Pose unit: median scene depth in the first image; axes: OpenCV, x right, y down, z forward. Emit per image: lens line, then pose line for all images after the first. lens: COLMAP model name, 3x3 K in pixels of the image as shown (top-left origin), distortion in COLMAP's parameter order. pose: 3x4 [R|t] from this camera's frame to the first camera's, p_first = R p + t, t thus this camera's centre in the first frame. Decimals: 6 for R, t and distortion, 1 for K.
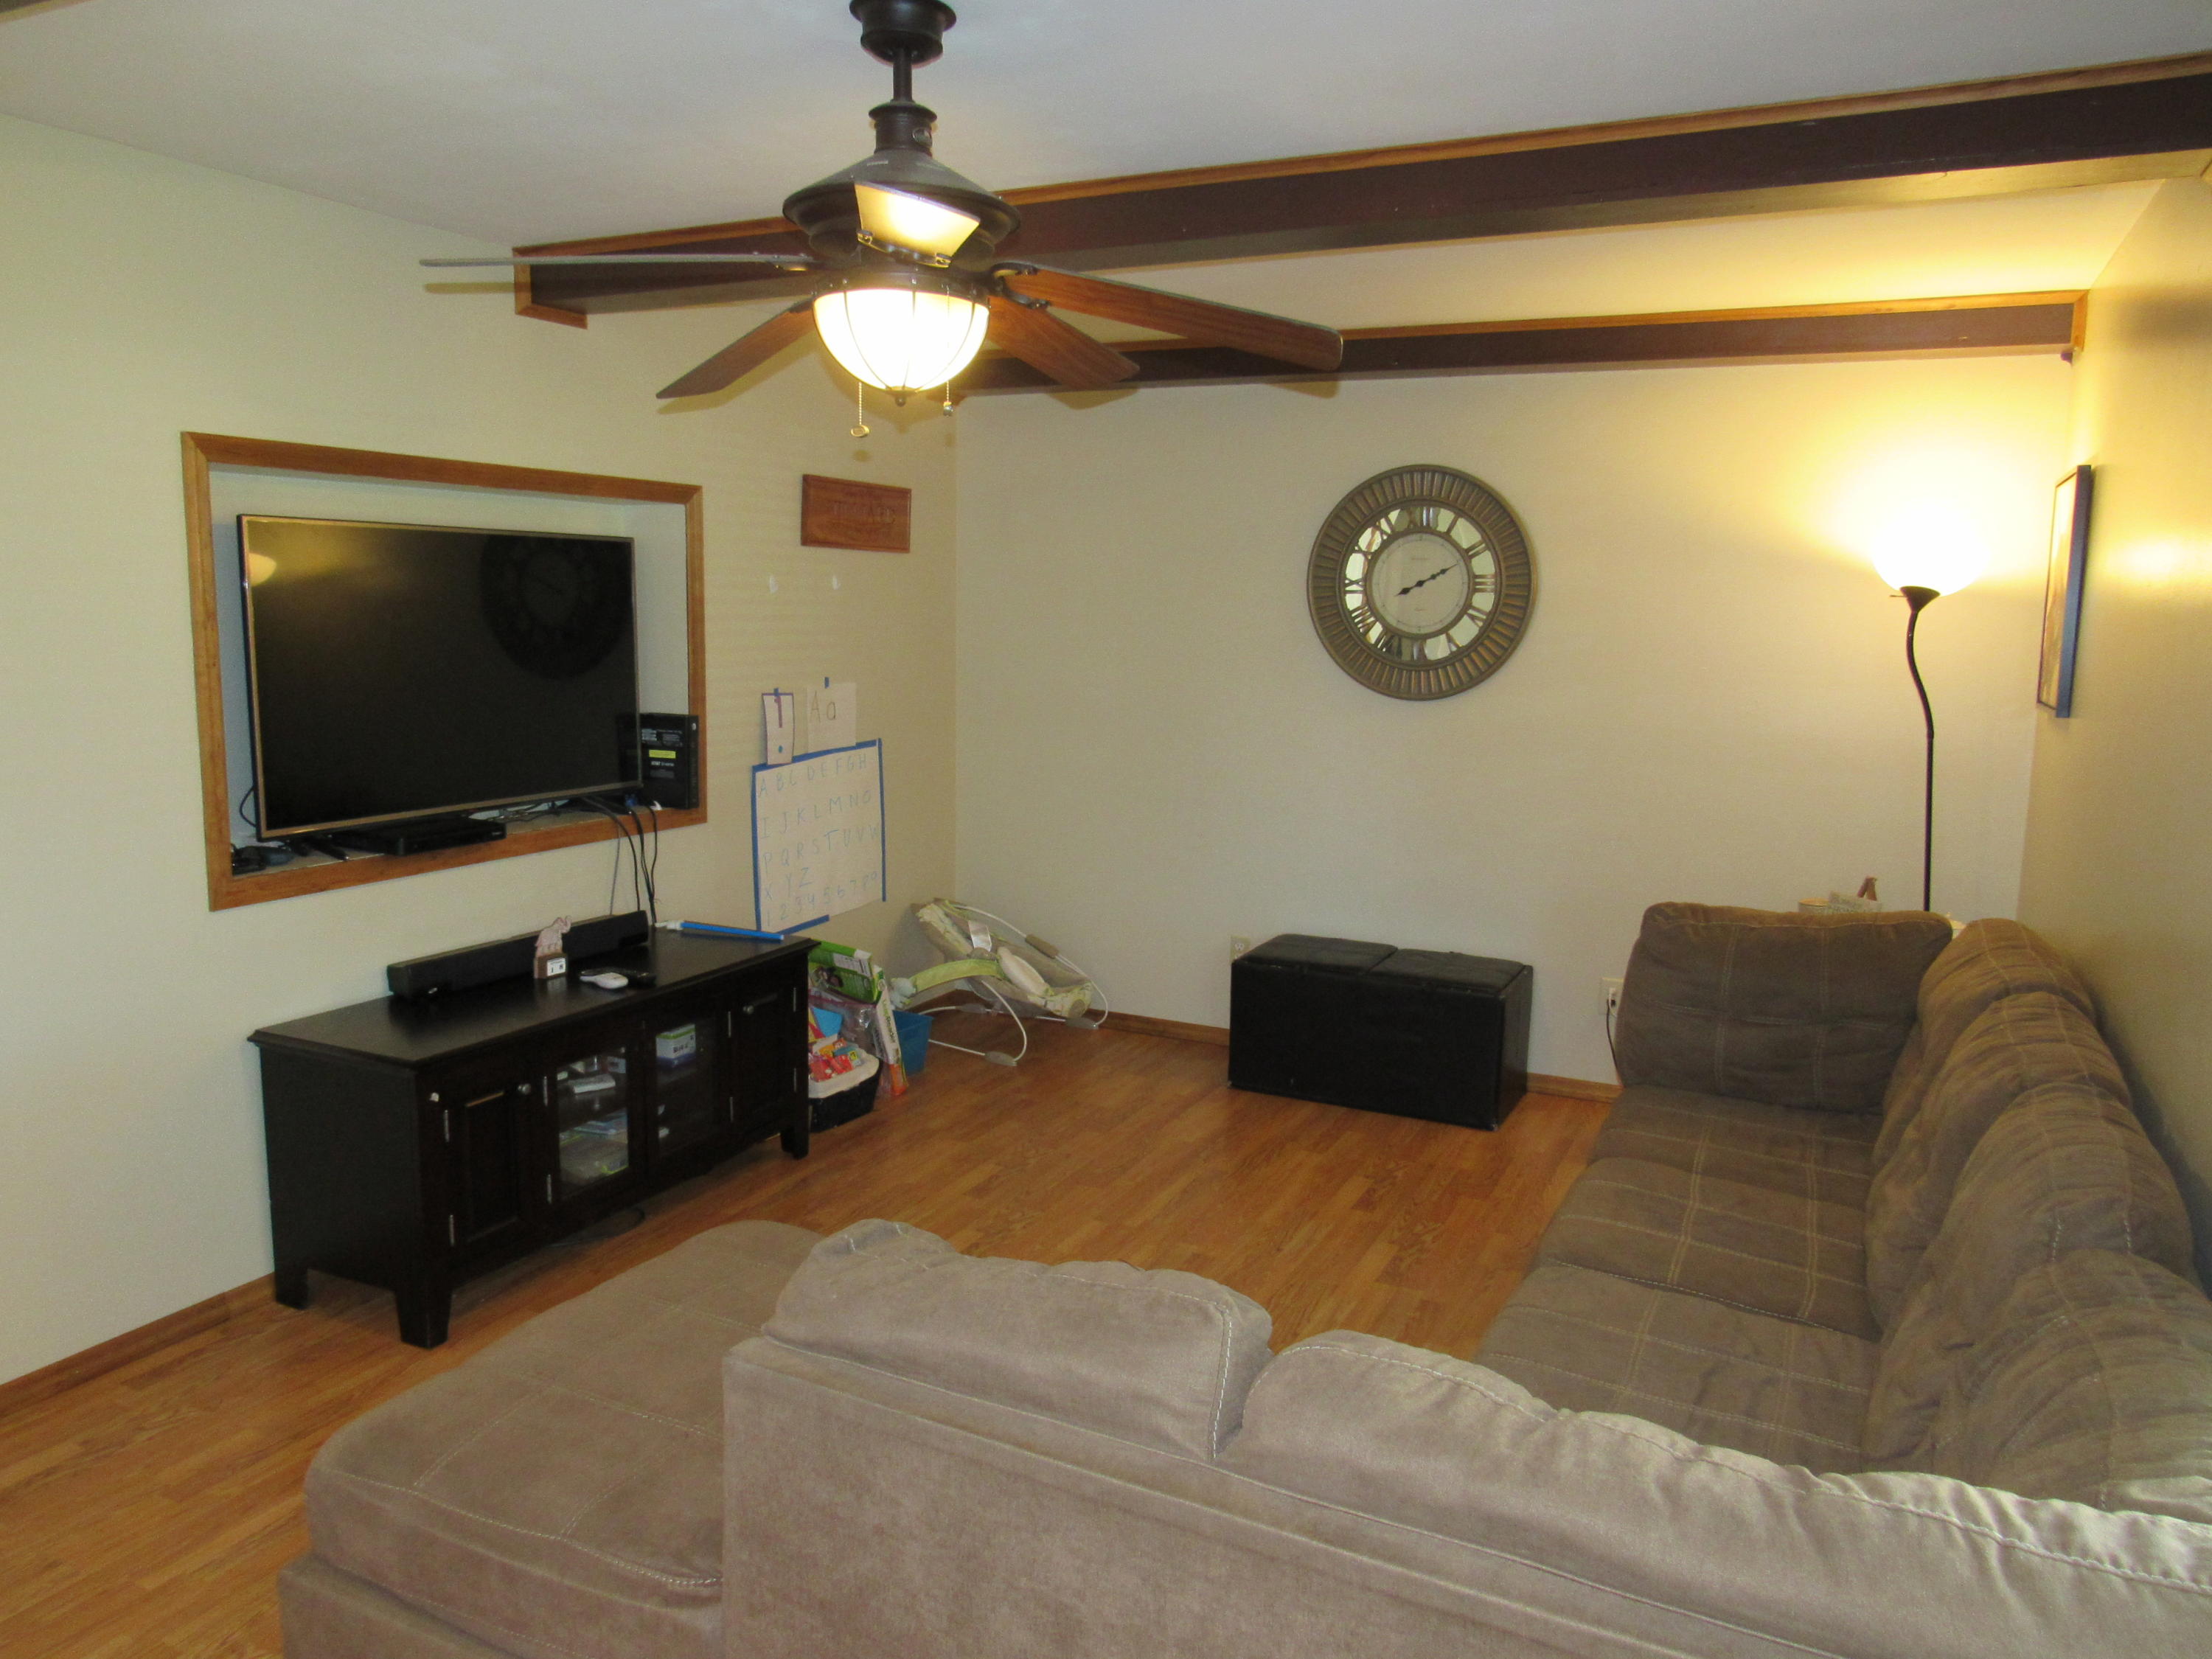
lens RADIAL K [[1593.5, 0, 1093.6], [0, 1593.5, 833.1], [0, 0, 1]] dist [-0.025497, 0.009809]
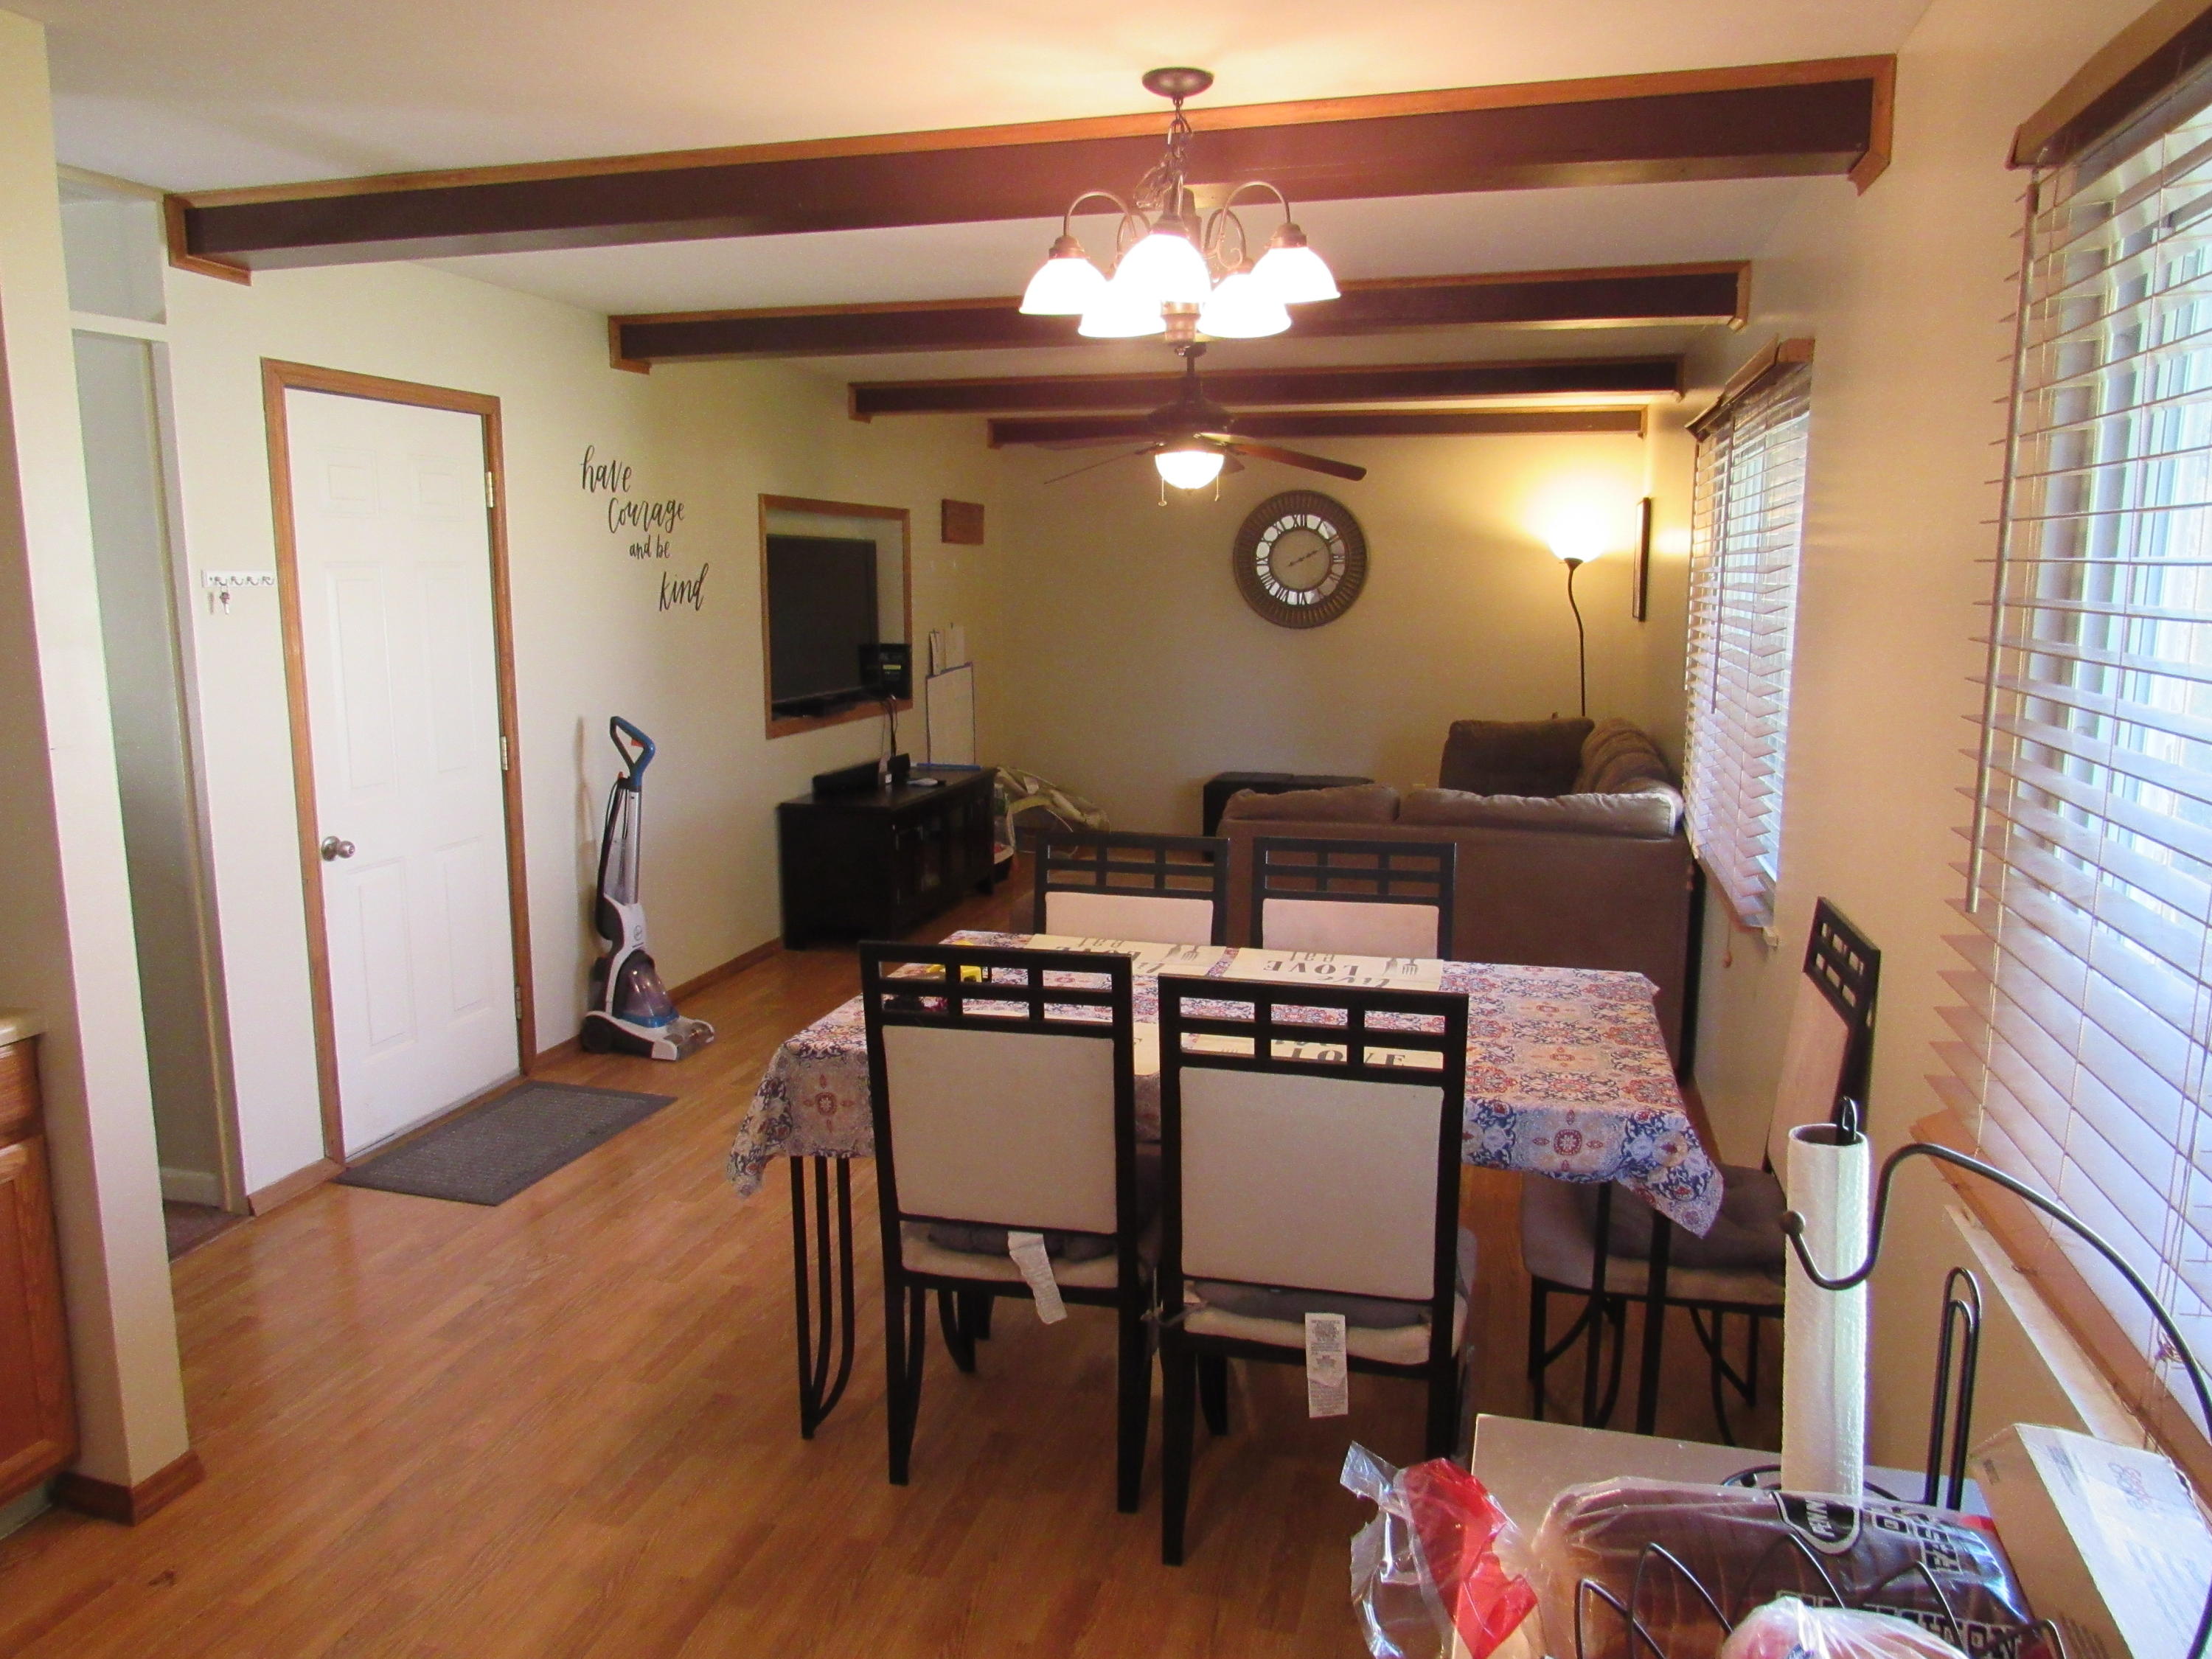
lens RADIAL K [[1593.5, 0, 1093.6], [0, 1593.5, 833.1], [0, 0, 1]] dist [-0.025497, 0.009809]
pose [[0.982284, -0.046963, 0.181421, -0.378249], [0.043720, 0.998805, 0.021835, 0.100510], [-0.182229, -0.013517, 0.983163, -0.722737]]
